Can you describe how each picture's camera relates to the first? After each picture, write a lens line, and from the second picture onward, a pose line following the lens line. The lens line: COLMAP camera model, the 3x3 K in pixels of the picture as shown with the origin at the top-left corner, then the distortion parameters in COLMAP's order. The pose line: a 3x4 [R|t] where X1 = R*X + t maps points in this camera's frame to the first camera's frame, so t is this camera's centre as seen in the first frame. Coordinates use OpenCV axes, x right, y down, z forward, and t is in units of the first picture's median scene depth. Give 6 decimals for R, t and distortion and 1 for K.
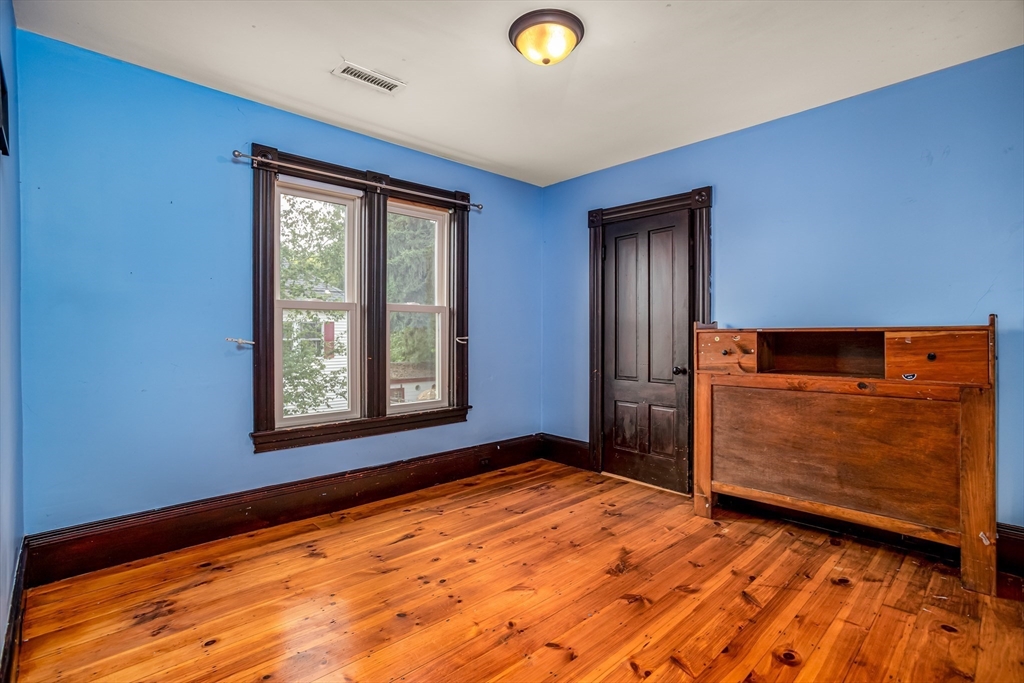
lens RADIAL K [[496.0, 0, 508.7], [0, 496.0, 343.6], [0, 0, 1]] dist [-0.057740, 0.034756]
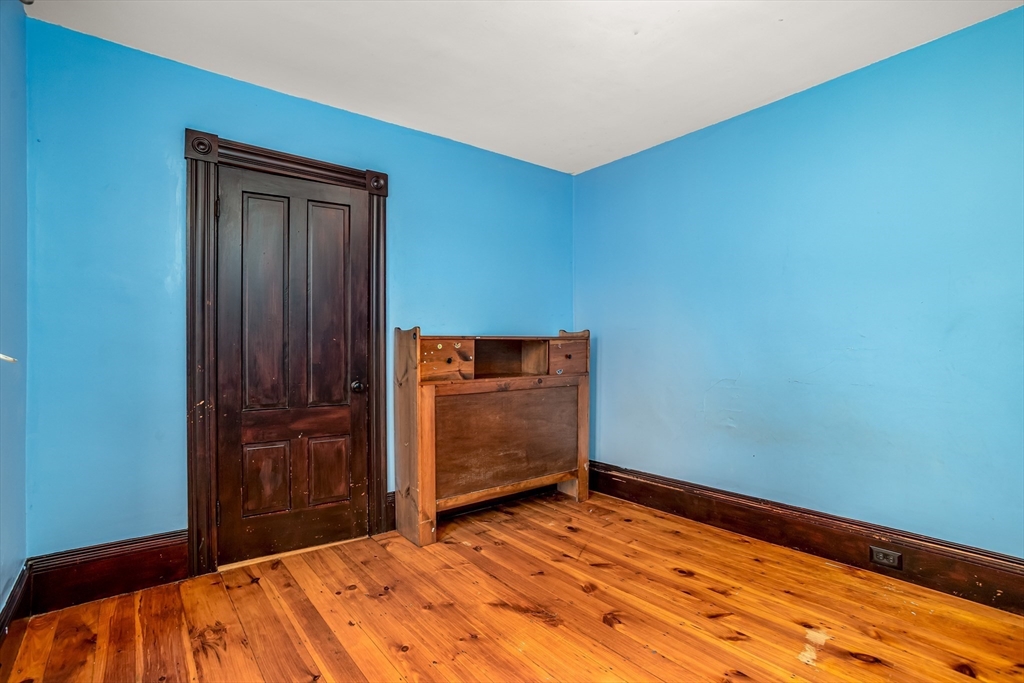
lens RADIAL K [[496.0, 0, 508.7], [0, 496.0, 343.6], [0, 0, 1]] dist [-0.057740, 0.034756]
pose [[0.093667, 0.003849, 0.995596, -0.547517], [0.020536, 0.999772, -0.005797, -0.007472], [-0.995392, 0.020988, 0.093566, 0.853891]]
